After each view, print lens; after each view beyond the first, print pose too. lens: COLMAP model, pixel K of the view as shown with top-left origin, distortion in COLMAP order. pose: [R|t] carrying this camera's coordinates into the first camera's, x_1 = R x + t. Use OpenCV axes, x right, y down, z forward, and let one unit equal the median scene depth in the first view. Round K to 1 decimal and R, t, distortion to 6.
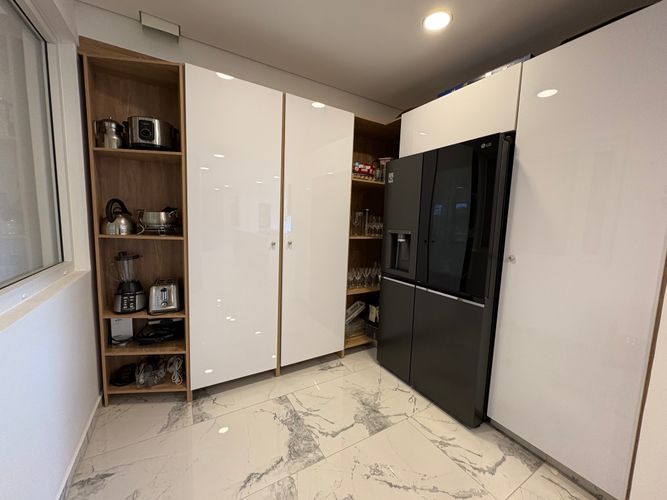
lens RADIAL K [[264.9, 0, 332.9], [0, 264.9, 249.9], [0, 0, 1]] dist [-0.000301, 0.000595]
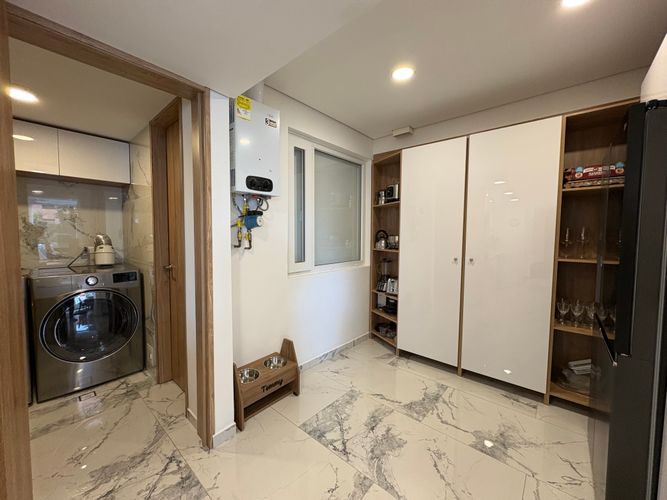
lens RADIAL K [[264.9, 0, 332.9], [0, 264.9, 249.9], [0, 0, 1]] dist [-0.000301, 0.000595]
pose [[0.311954, 0.022639, -0.949827, 0.834185], [-0.103202, 0.994608, -0.010188, 0.005648], [0.944476, 0.101202, 0.312608, 0.085781]]
